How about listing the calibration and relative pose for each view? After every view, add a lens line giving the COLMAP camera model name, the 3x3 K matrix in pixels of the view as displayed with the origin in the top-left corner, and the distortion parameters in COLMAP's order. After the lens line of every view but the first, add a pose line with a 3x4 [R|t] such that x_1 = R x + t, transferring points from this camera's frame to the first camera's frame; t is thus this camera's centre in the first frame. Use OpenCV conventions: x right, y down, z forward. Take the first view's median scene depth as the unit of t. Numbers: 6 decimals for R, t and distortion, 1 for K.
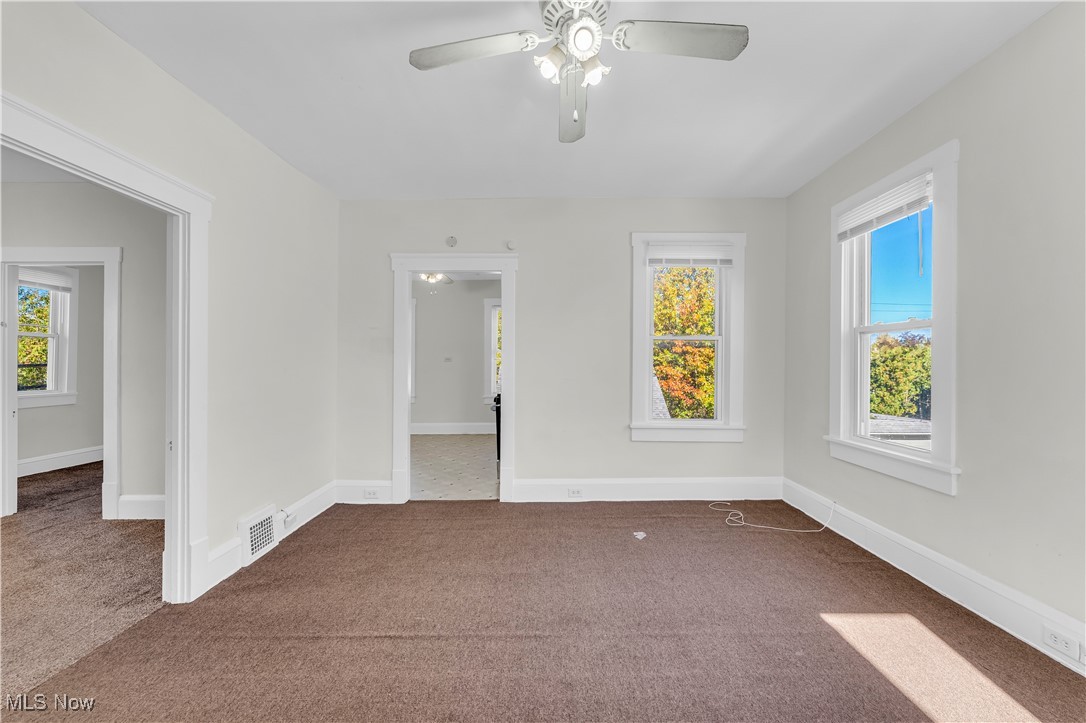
lens RADIAL K [[435.8, 0, 539.1], [0, 435.8, 362.0], [0, 0, 1]] dist [0.000507, 0.000221]
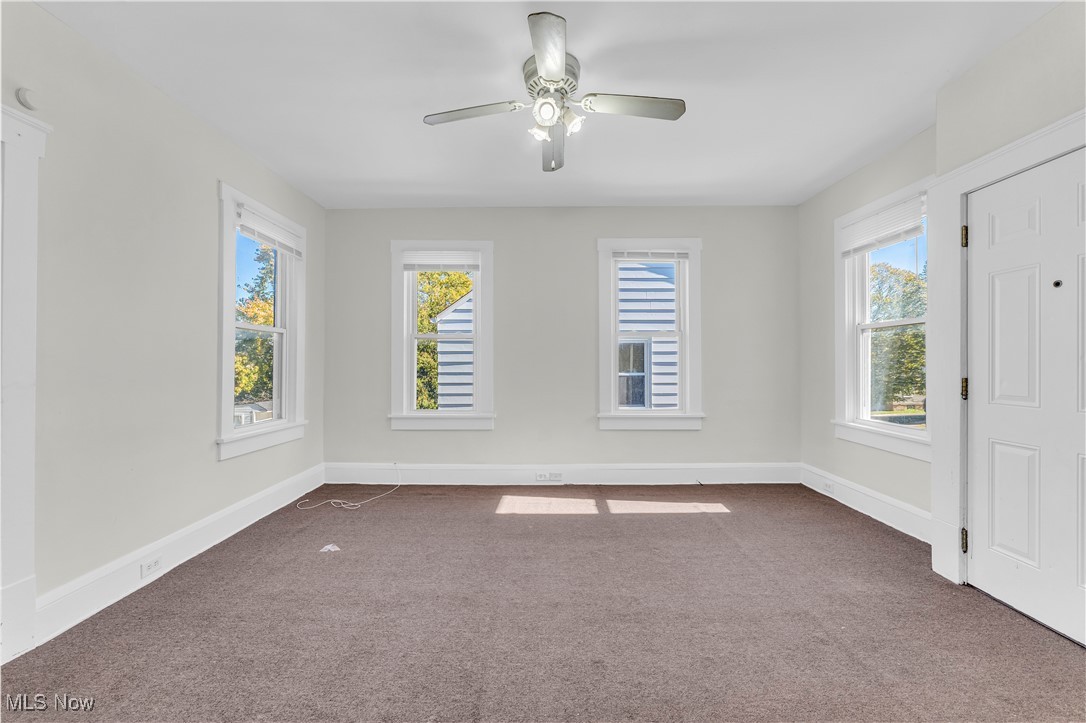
lens RADIAL K [[435.8, 0, 539.1], [0, 435.8, 362.0], [0, 0, 1]] dist [0.000507, 0.000221]
pose [[-0.001182, 0.003786, 0.999992, -0.594627], [-0.007672, 0.999963, -0.003795, 0.012303], [-0.999970, -0.007676, -0.001152, 0.513031]]
